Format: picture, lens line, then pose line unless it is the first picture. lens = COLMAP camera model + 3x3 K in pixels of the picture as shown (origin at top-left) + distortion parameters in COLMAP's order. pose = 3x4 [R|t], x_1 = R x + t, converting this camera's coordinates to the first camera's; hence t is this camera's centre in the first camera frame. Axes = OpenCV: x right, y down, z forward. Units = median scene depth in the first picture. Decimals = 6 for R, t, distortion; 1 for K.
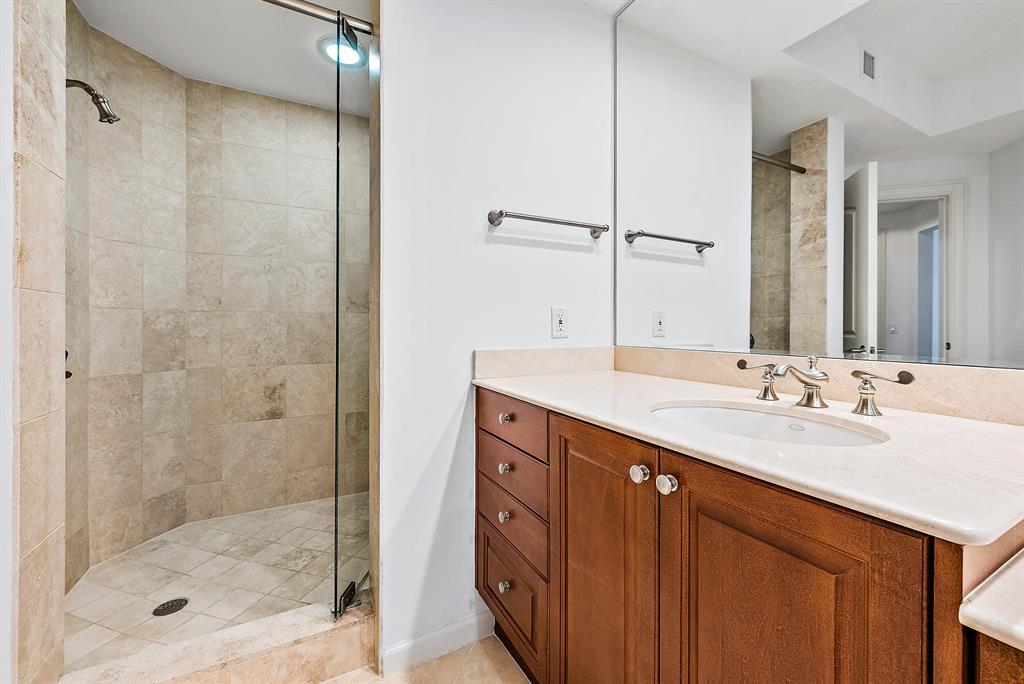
lens RADIAL K [[411.5, 0, 513.9], [0, 411.5, 333.1], [0, 0, 1]] dist [0.000578, 0.000268]
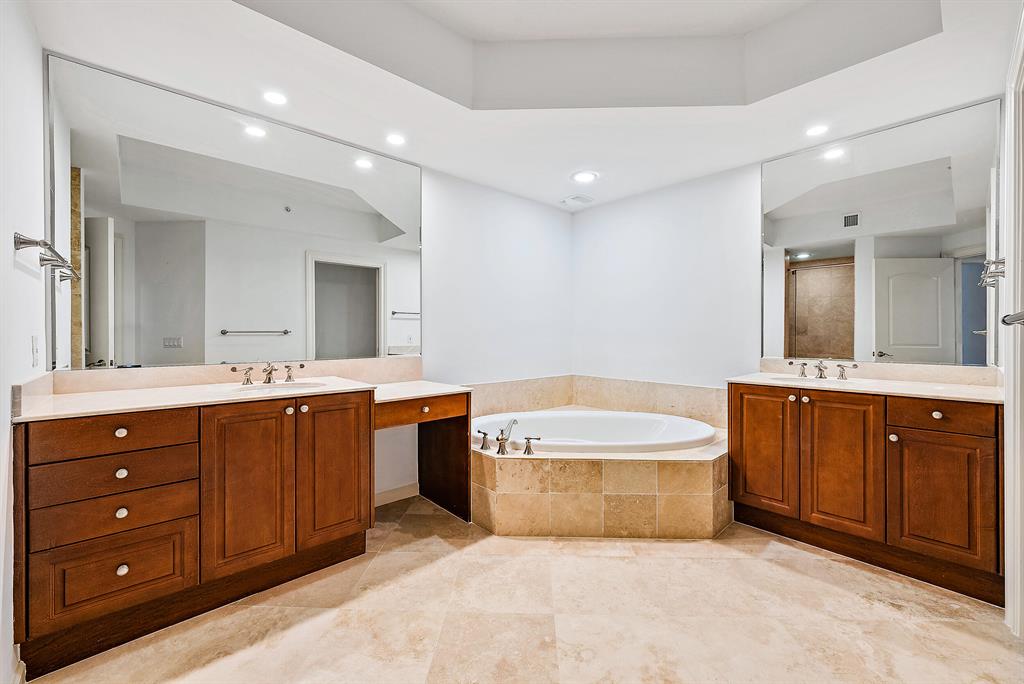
lens RADIAL K [[411.5, 0, 513.9], [0, 411.5, 333.1], [0, 0, 1]] dist [0.000578, 0.000268]
pose [[-0.242100, -0.000011, 0.970251, -1.896095], [0.013684, 0.999901, 0.003425, -0.095206], [-0.970155, 0.014106, -0.242076, 0.201353]]
